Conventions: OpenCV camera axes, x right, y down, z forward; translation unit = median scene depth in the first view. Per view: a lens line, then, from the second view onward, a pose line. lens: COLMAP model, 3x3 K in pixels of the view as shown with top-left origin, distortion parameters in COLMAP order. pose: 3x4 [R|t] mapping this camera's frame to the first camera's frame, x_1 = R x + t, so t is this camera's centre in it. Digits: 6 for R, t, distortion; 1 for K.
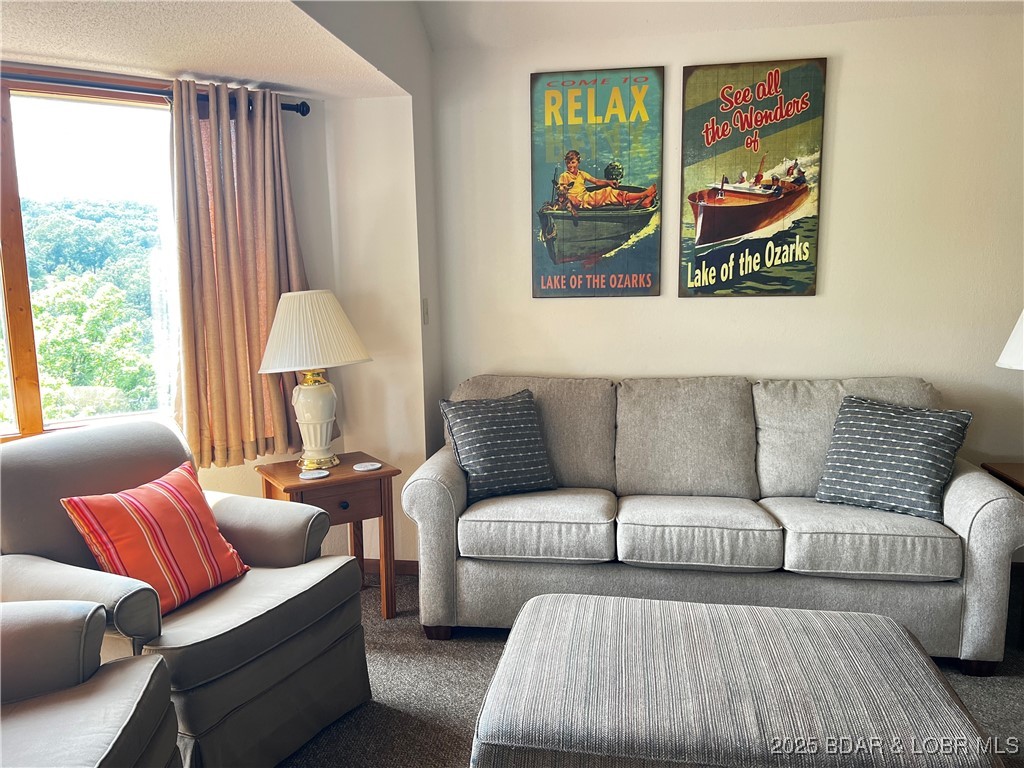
lens RADIAL K [[771.4, 0, 512.4], [0, 771.4, 393.1], [0, 0, 1]] dist [0.048192, -0.054479]
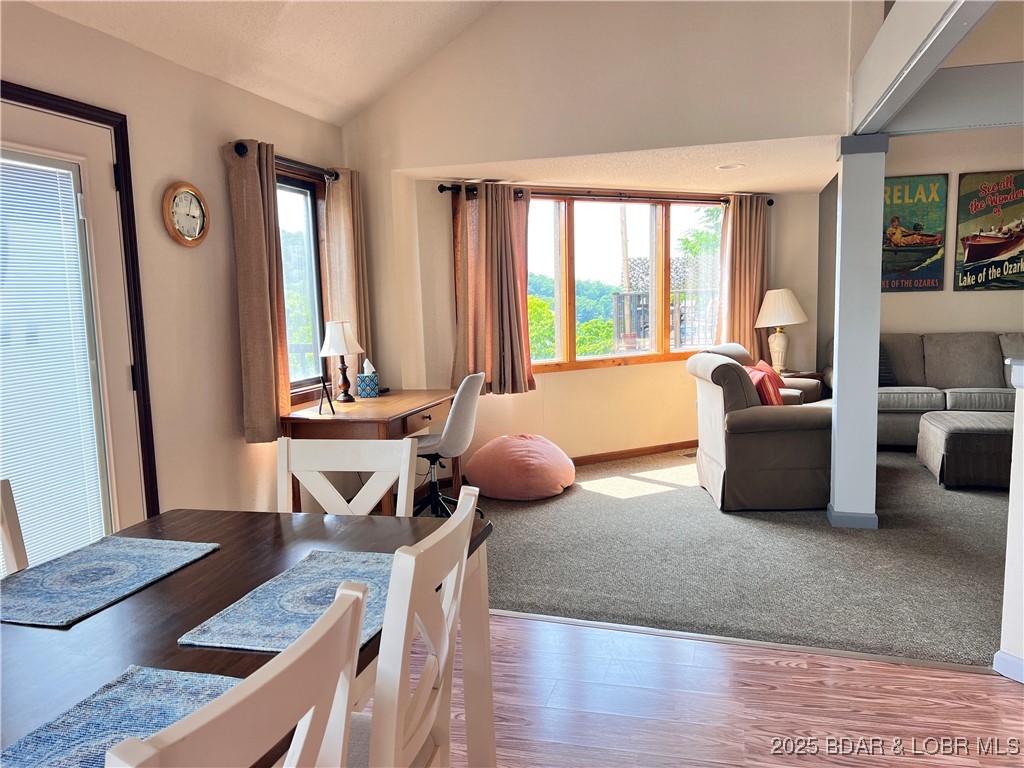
lens RADIAL K [[771.4, 0, 513.1], [0, 771.4, 389.3], [0, 0, 1]] dist [0.048192, -0.054479]
pose [[0.993285, 0.004775, -0.115592, -0.652572], [-0.008155, 0.999552, -0.028783, 0.184789], [0.115403, 0.029532, 0.992880, -1.042287]]
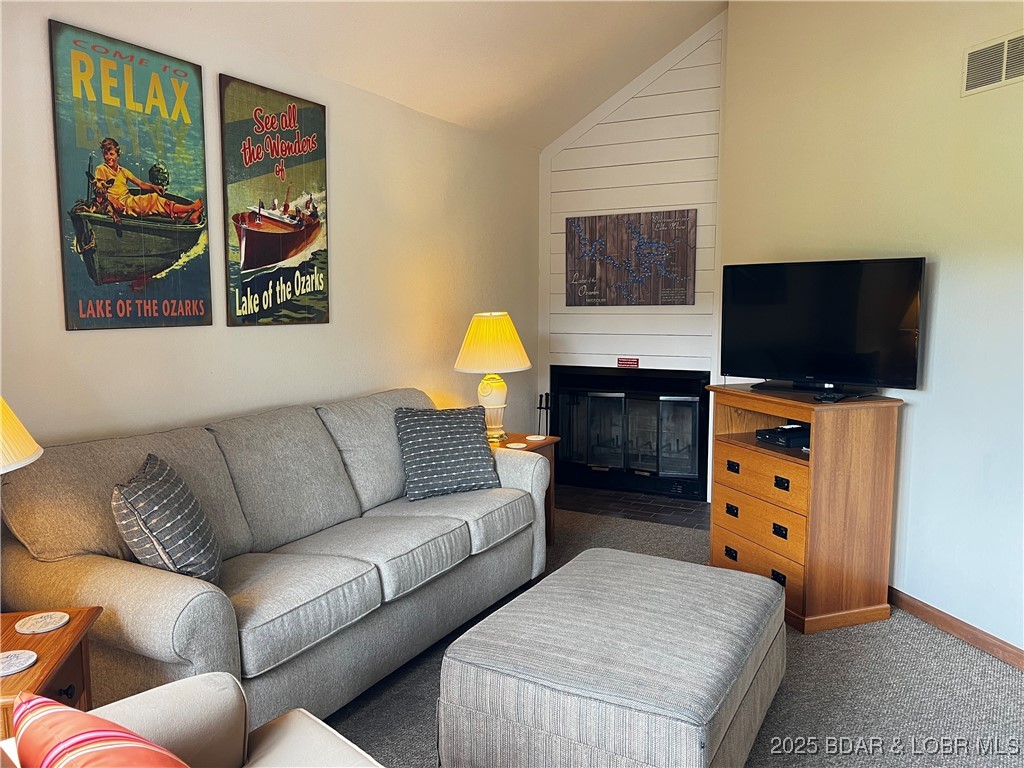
lens RADIAL K [[771.4, 0, 509.7], [0, 771.4, 389.4], [0, 0, 1]] dist [0.048192, -0.054479]
pose [[0.344326, -0.095418, 0.933989, -0.534494], [0.134575, 0.989565, 0.051483, -0.055522], [-0.929155, 0.107964, 0.353574, 0.394636]]
